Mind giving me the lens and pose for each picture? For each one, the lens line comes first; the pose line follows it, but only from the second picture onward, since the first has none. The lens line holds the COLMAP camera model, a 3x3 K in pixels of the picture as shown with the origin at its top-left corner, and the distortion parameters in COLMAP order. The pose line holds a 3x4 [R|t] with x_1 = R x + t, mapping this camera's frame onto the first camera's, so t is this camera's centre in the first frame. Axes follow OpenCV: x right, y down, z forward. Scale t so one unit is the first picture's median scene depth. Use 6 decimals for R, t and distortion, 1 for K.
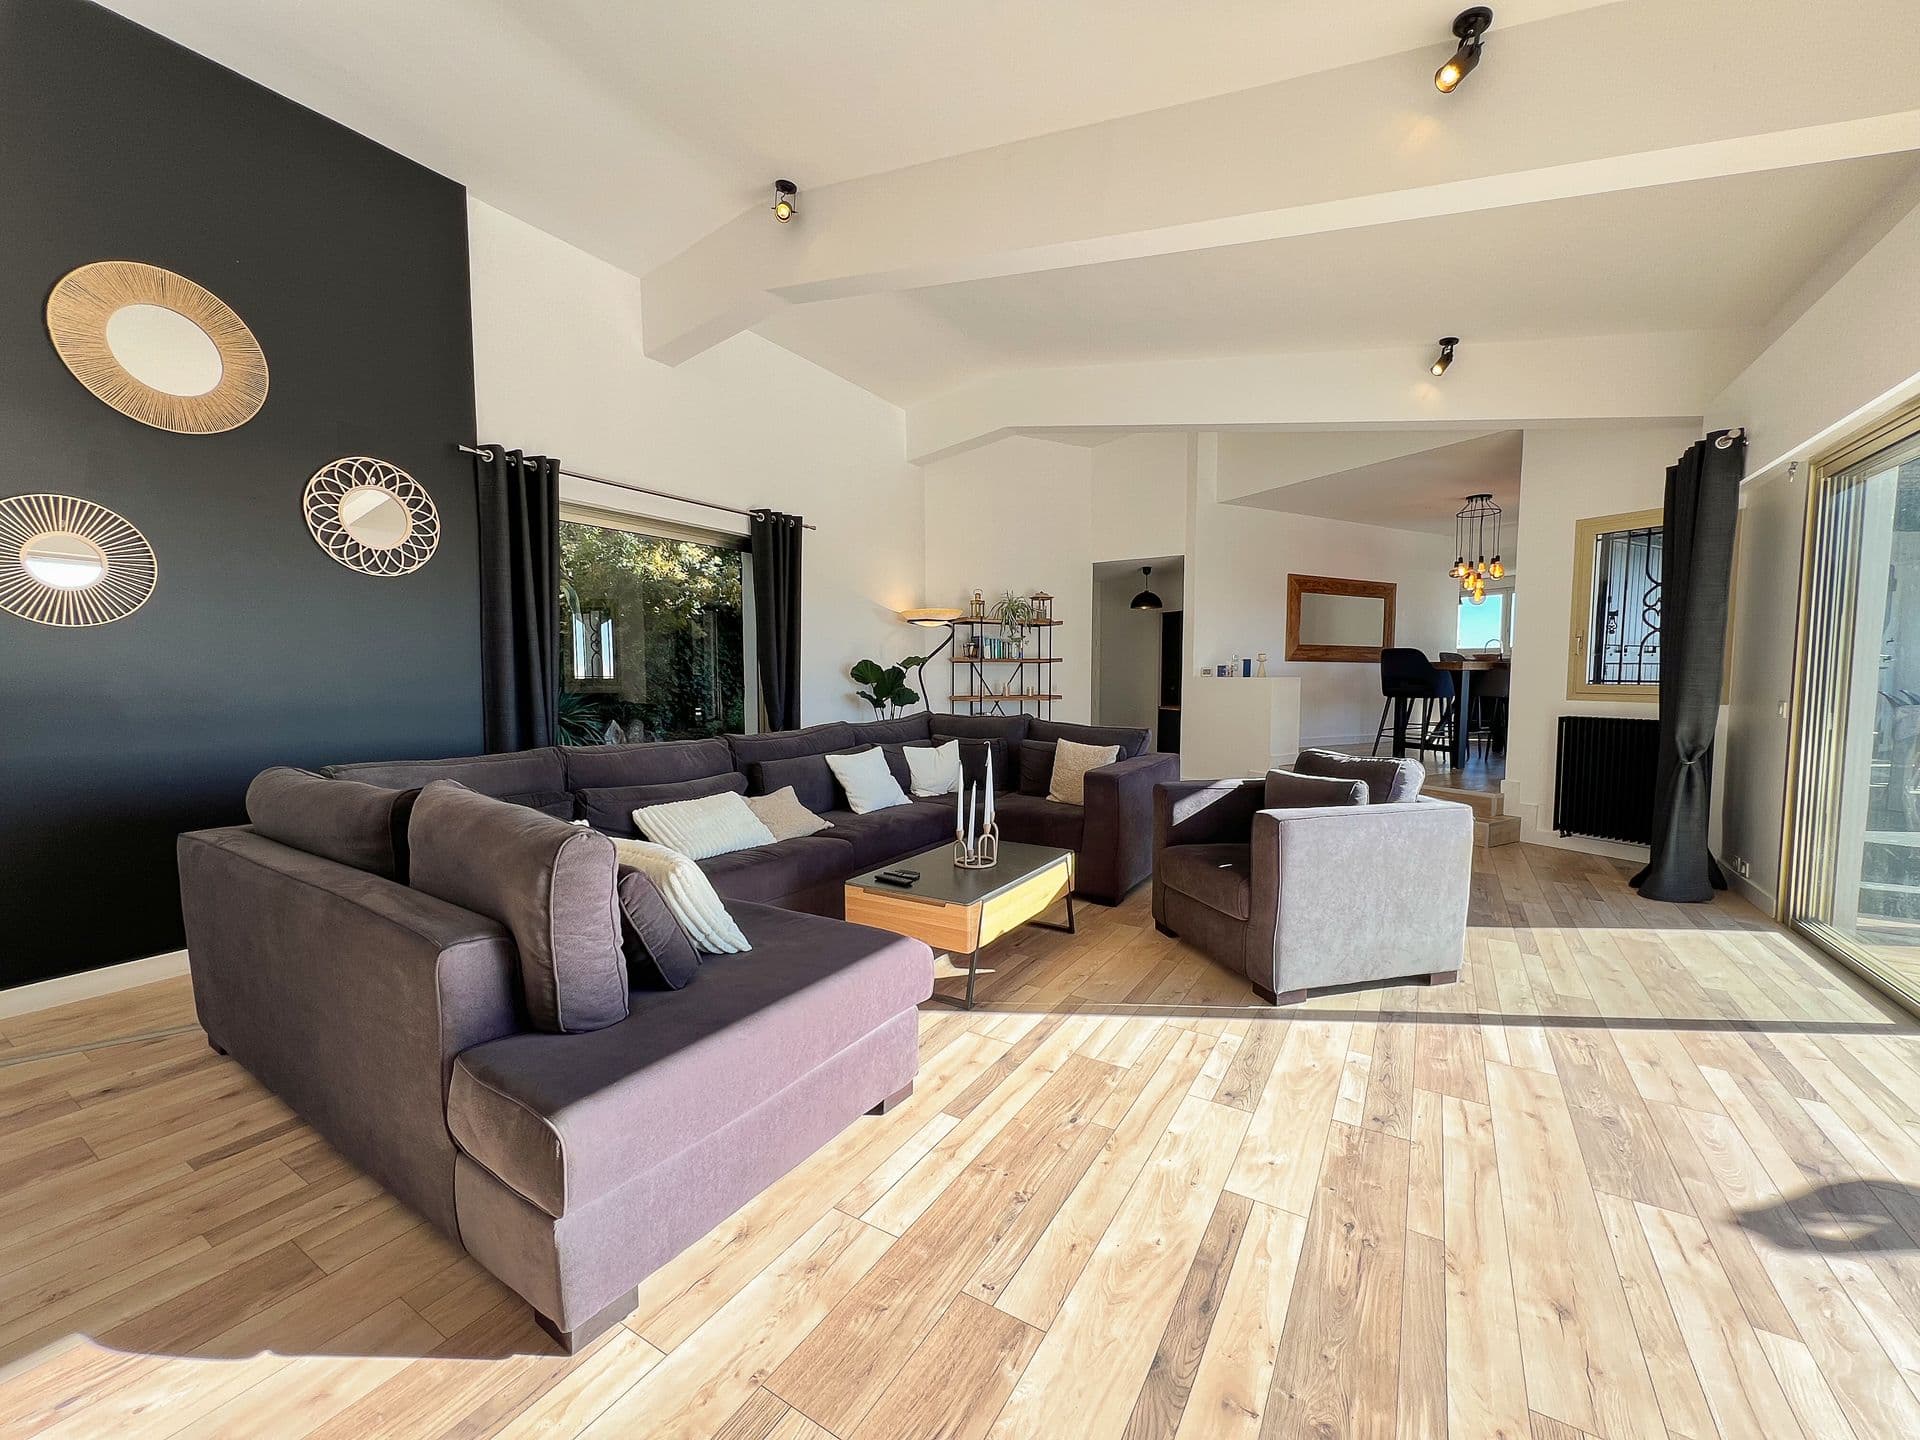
lens RADIAL K [[763.7, 0, 960.0], [0, 763.7, 720.0], [0, 0, 1]] dist [-0.000295, -0.000236]
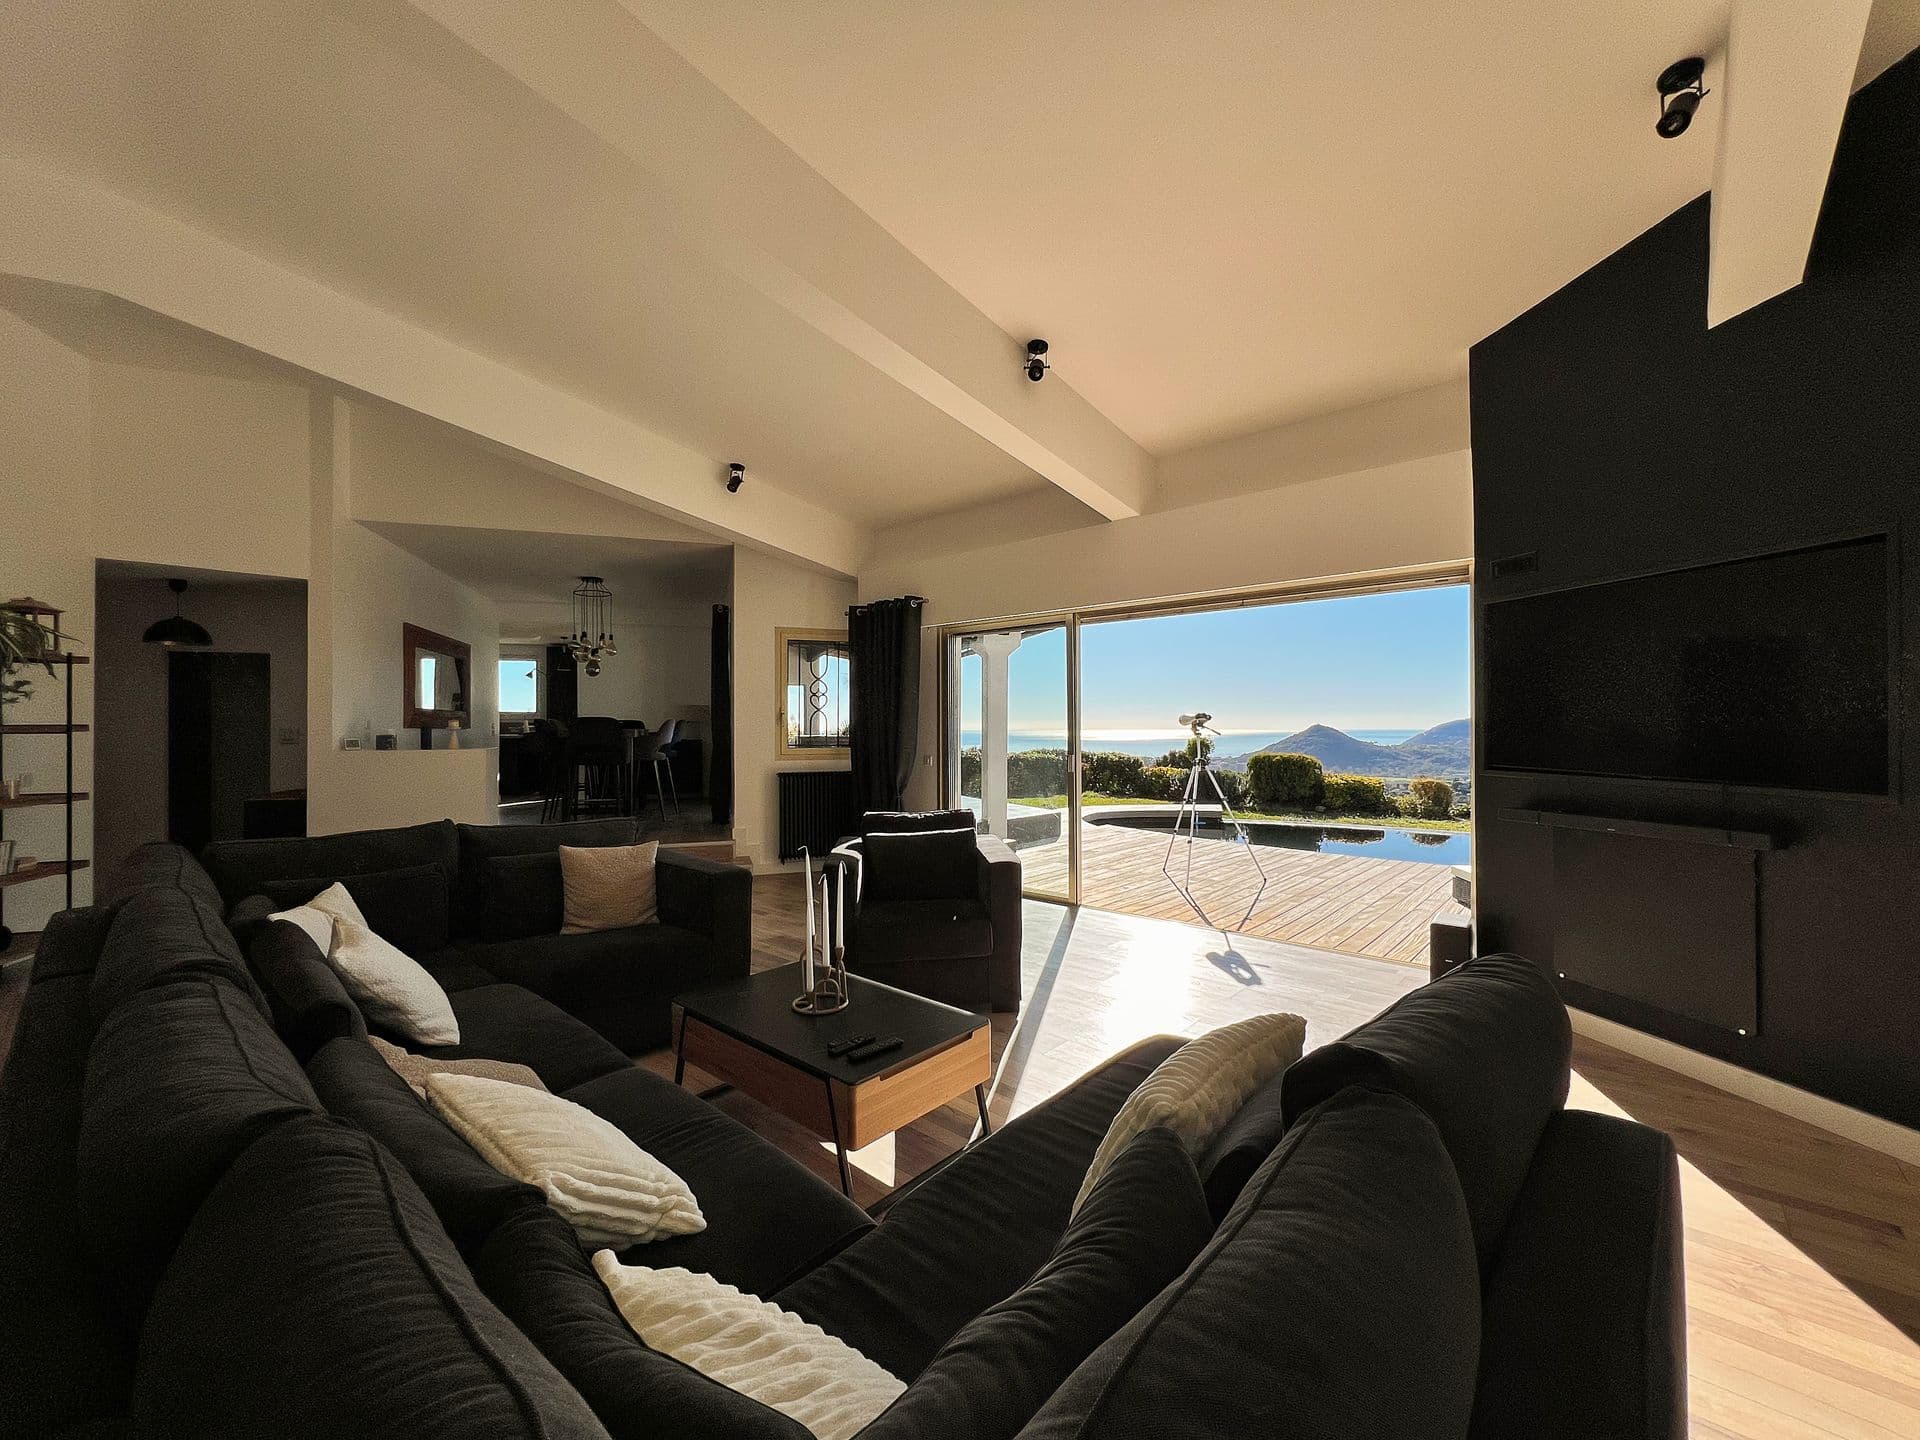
lens RADIAL K [[763.7, 0, 960.0], [0, 763.7, 720.0], [0, 0, 1]] dist [-0.000295, -0.000236]
pose [[0.183300, 0.008111, 0.983024, -0.556453], [0.067901, 0.997473, -0.020892, -0.057478], [-0.980709, 0.070578, 0.182286, 0.544212]]
